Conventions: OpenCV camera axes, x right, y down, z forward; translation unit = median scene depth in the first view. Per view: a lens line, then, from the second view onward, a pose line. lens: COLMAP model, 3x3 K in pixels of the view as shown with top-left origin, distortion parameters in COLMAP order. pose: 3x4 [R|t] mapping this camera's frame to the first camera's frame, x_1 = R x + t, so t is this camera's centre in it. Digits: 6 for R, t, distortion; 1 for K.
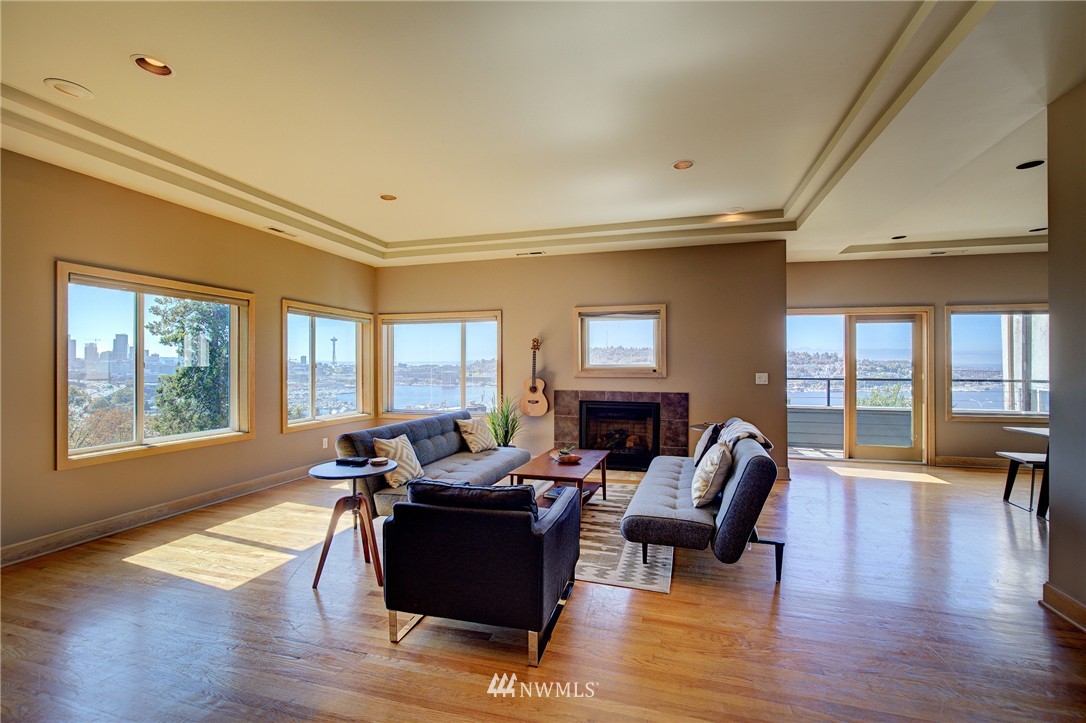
lens RADIAL K [[467.7, 0, 548.9], [0, 467.7, 364.0], [0, 0, 1]] dist [-0.012864, 0.001033]
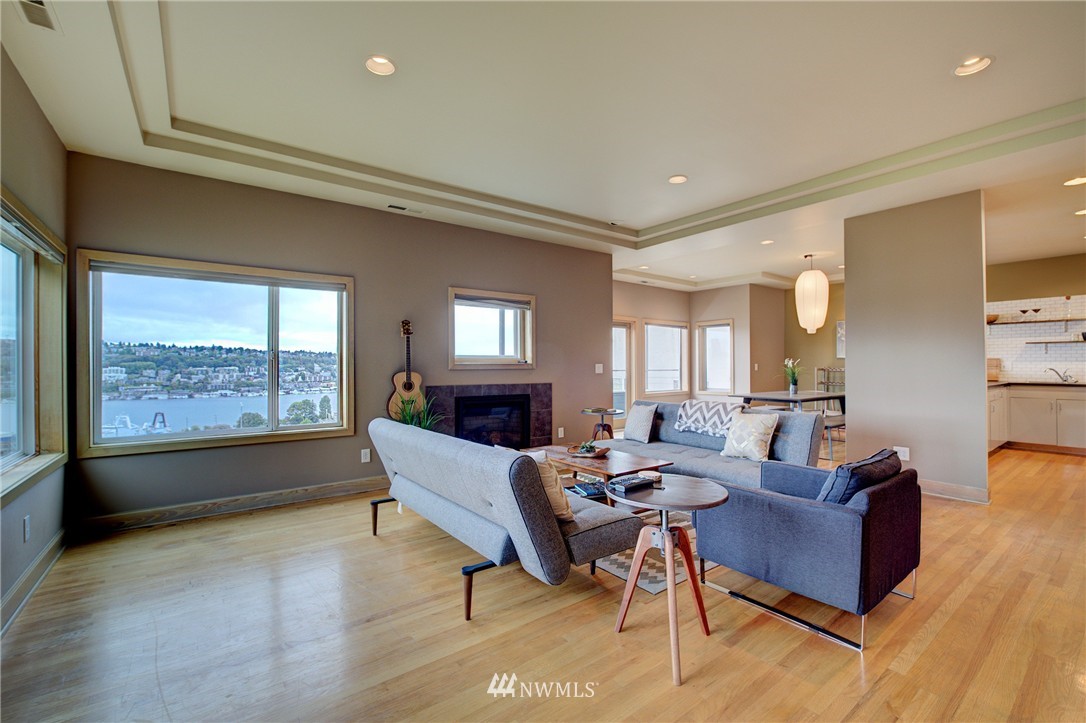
lens RADIAL K [[467.7, 0, 551.0], [0, 467.7, 383.4], [0, 0, 1]] dist [-0.012864, 0.001033]
pose [[0.604074, -0.032611, 0.796261, -0.505282], [0.001370, 0.999203, 0.039883, 0.019449], [-0.796927, -0.023002, 0.603637, 0.347208]]
